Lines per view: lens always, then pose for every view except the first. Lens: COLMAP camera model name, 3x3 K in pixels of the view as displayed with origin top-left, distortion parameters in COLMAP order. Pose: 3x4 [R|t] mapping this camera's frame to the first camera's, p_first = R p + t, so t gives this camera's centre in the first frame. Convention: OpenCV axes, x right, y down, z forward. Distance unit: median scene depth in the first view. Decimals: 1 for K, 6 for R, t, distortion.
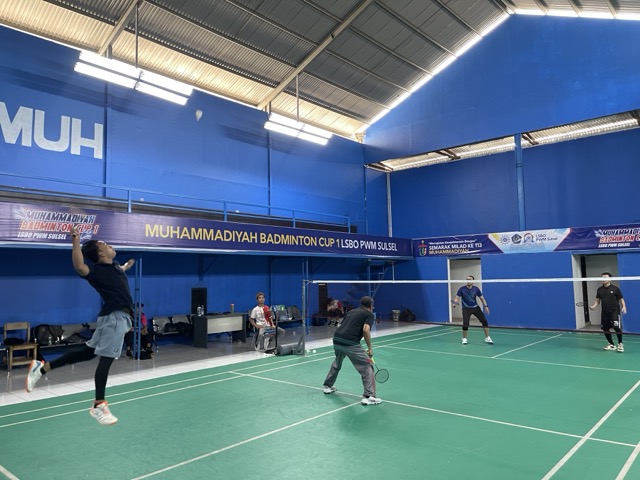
lens RADIAL K [[490.6, 0, 335.6], [0, 490.6, 228.9], [0, 0, 1]] dist [0.089581, -0.113440]
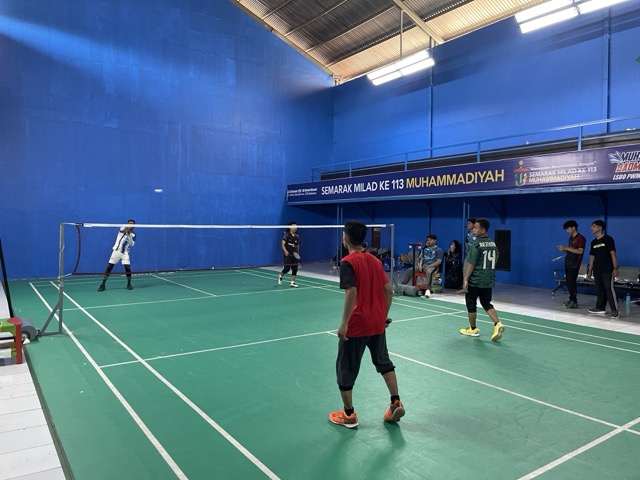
lens RADIAL K [[496.6, 0, 324.6], [0, 496.6, 226.8], [0, 0, 1]] dist [0.095958, -0.117286]
pose [[-0.240236, 0.021337, -0.970480, 0.852308], [0.097321, 0.995251, -0.002210, 0.088201], [0.965824, -0.094979, -0.241171, 0.989672]]
